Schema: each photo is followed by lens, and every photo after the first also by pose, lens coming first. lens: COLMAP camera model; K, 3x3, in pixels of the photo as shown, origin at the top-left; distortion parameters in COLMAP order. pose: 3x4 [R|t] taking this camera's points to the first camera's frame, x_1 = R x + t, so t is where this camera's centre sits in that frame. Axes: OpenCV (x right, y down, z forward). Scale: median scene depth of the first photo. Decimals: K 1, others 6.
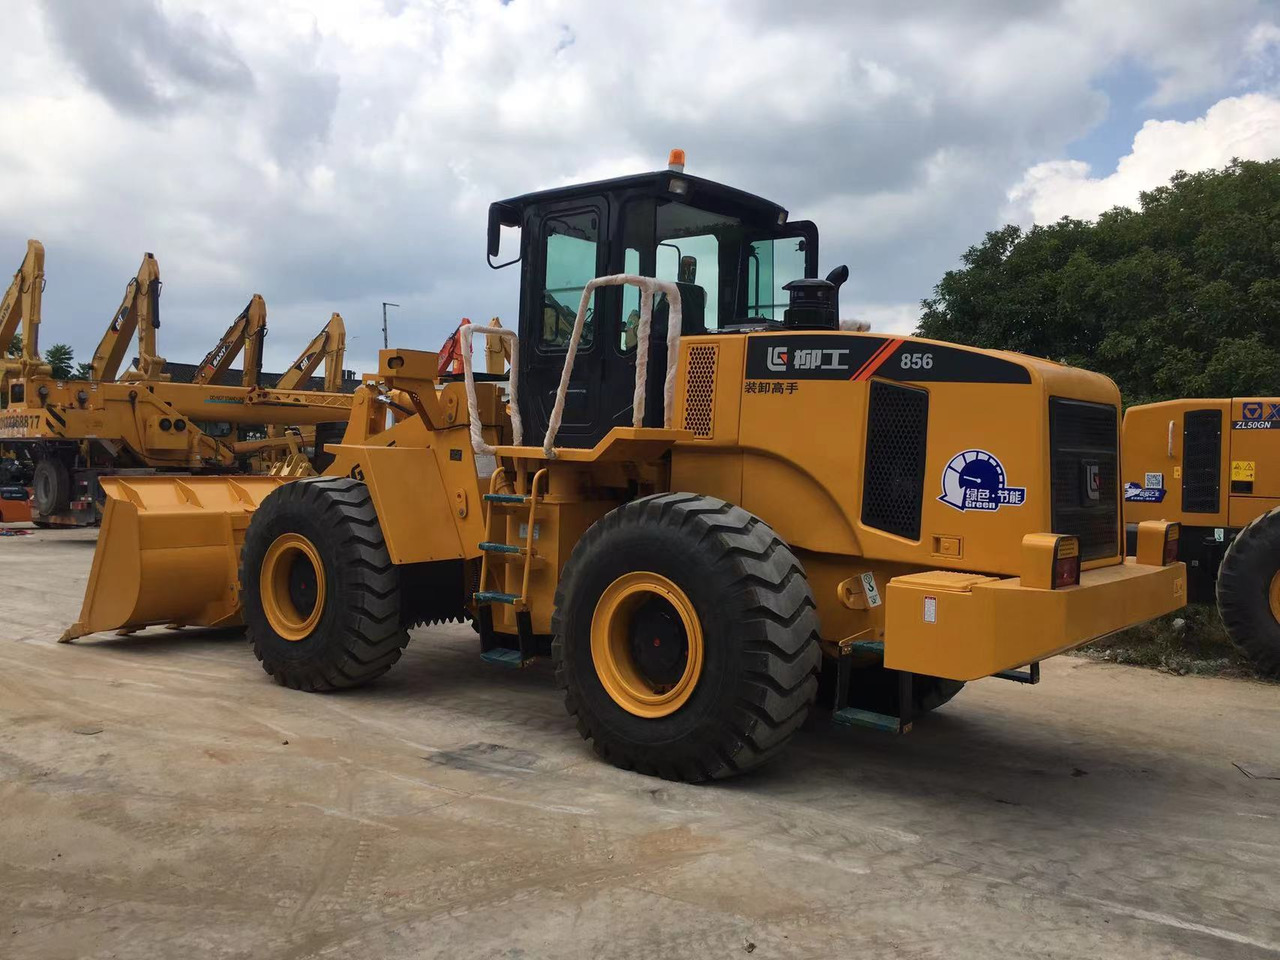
lens RADIAL K [[1044.3, 0, 640.0], [0, 1044.3, 480.0], [0, 0, 1]] dist [0.059201, -0.083719]
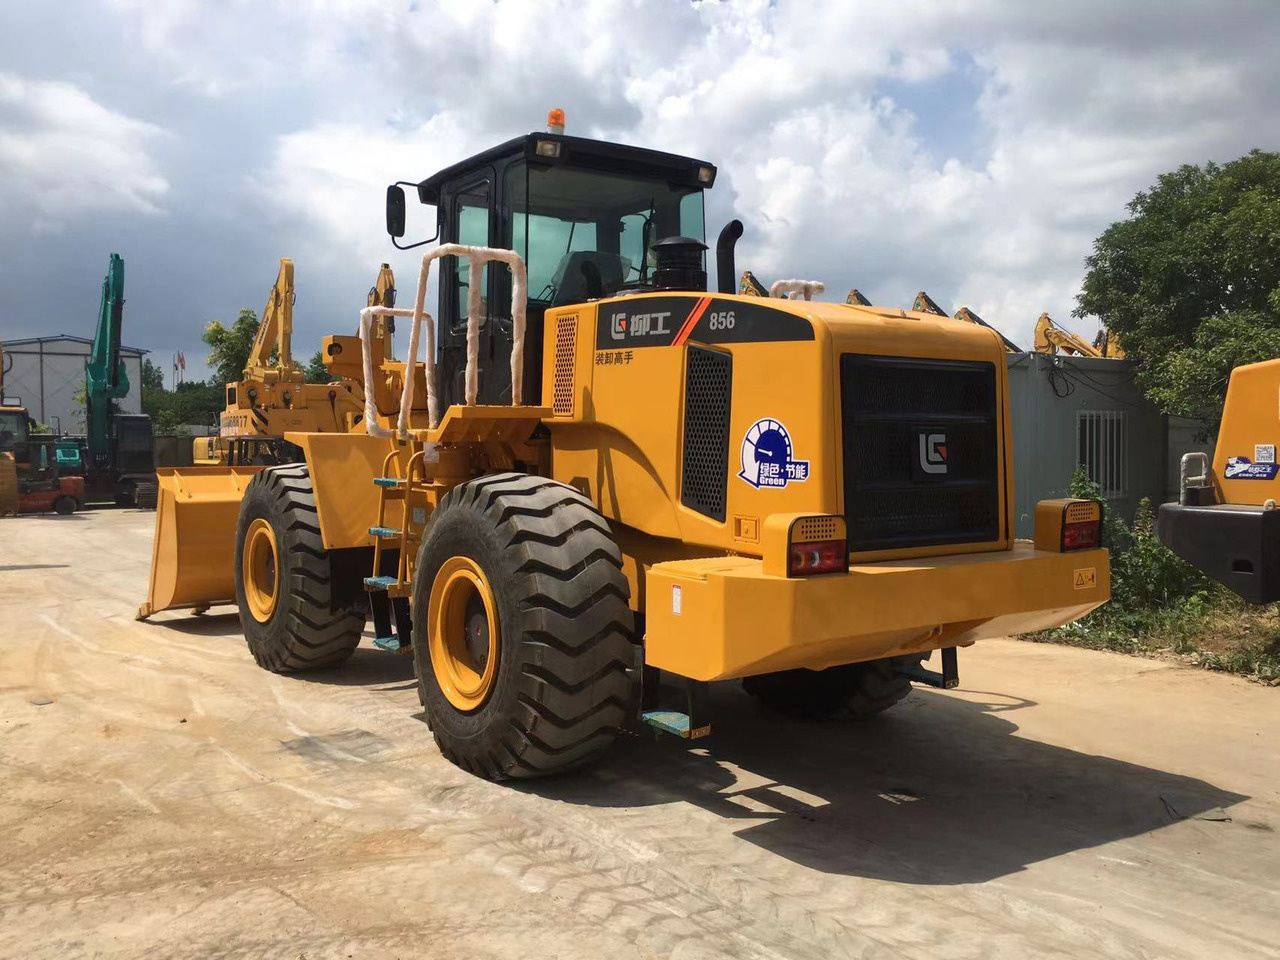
lens RADIAL K [[1044.3, 0, 640.0], [0, 1044.3, 480.0], [0, 0, 1]] dist [0.059201, -0.083719]
pose [[0.968855, -0.012891, -0.247294, 0.380451], [0.015614, 0.999837, 0.009056, 0.011363], [0.247137, -0.012635, 0.968898, 0.114135]]
